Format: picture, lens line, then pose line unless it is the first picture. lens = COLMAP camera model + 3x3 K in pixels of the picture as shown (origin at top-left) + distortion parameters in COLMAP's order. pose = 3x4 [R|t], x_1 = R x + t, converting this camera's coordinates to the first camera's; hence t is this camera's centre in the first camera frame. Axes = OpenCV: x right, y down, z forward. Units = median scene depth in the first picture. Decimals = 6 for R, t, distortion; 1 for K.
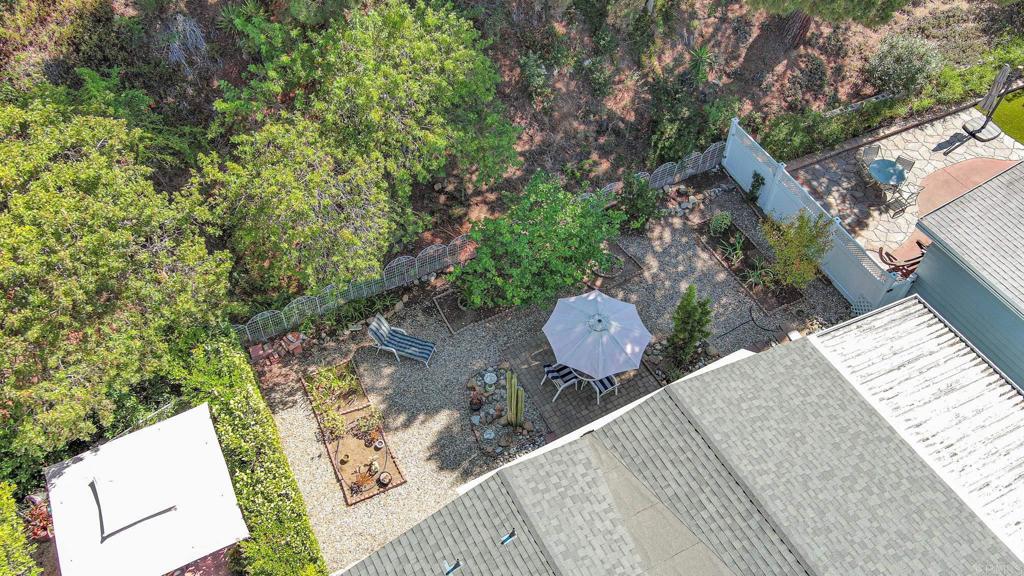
lens RADIAL K [[805.7, 0, 514.1], [0, 805.7, 286.9], [0, 0, 1]] dist [0.015962, -0.010325]
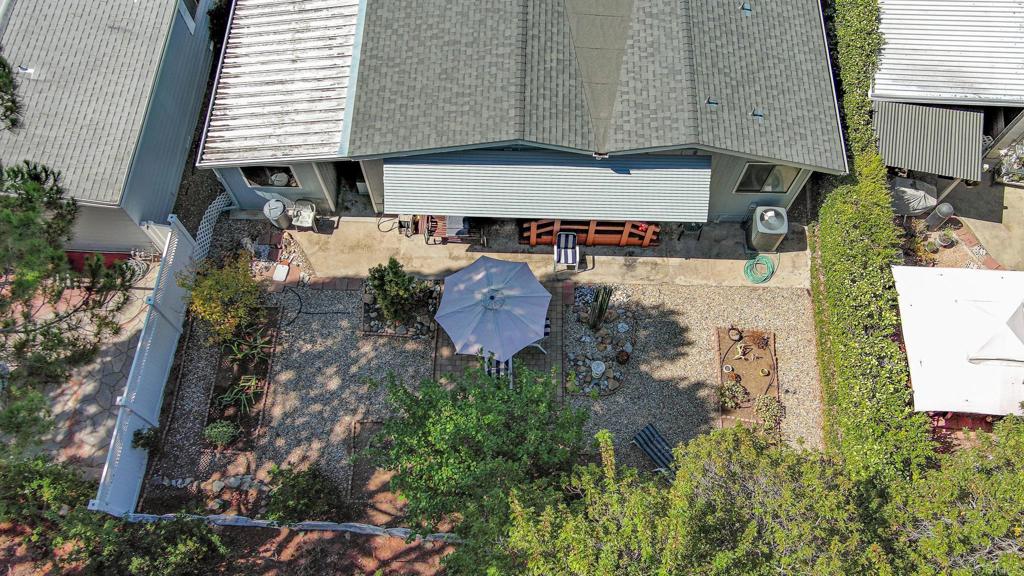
lens RADIAL K [[805.7, 0, 523.6], [0, 805.7, 283.1], [0, 0, 1]] dist [0.015962, -0.010325]
pose [[-0.864984, -0.458610, 0.203666, -0.082590], [0.388743, -0.355780, 0.849882, -0.577183], [-0.317304, 0.814308, 0.486026, 0.422118]]
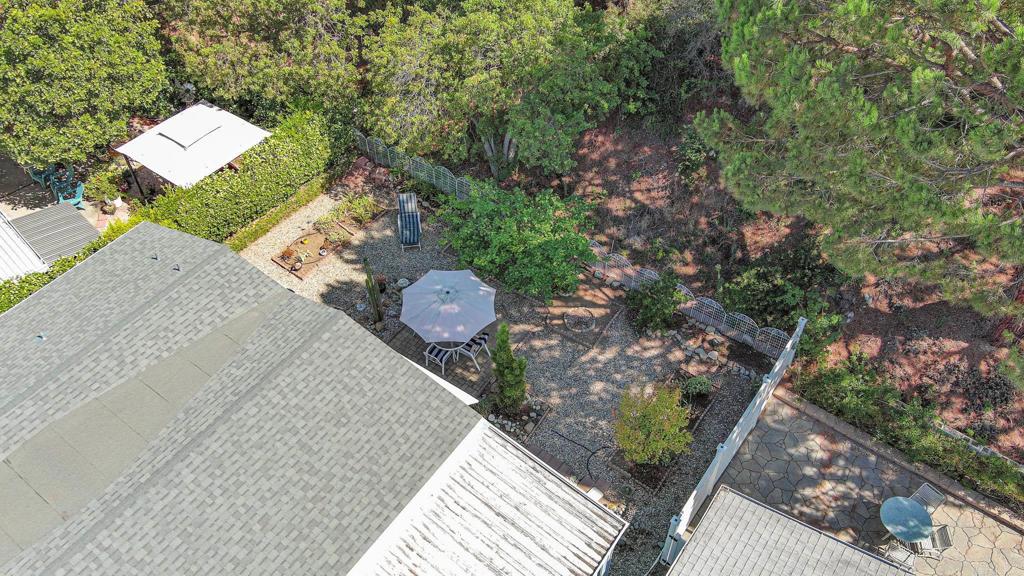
lens RADIAL K [[805.7, 0, 508.4], [0, 805.7, 291.5], [0, 0, 1]] dist [0.015962, -0.010325]
pose [[0.441288, 0.648162, -0.620606, 0.650308], [-0.694587, 0.684592, 0.221096, -0.203676], [0.568167, 0.333498, 0.752306, 0.186632]]
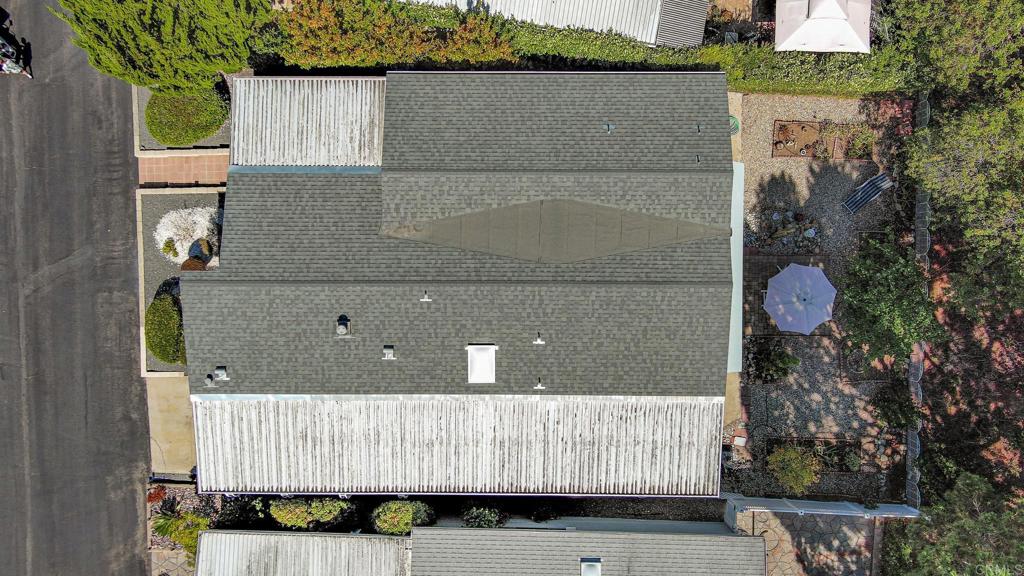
lens RADIAL K [[805.7, 0, 507.9], [0, 805.7, 278.6], [0, 0, 1]] dist [0.015962, -0.010325]
pose [[-0.484367, 0.874840, 0.006584, 0.265715], [-0.670565, -0.376080, 0.639458, -0.427102], [0.561899, 0.305317, 0.768798, -0.382882]]
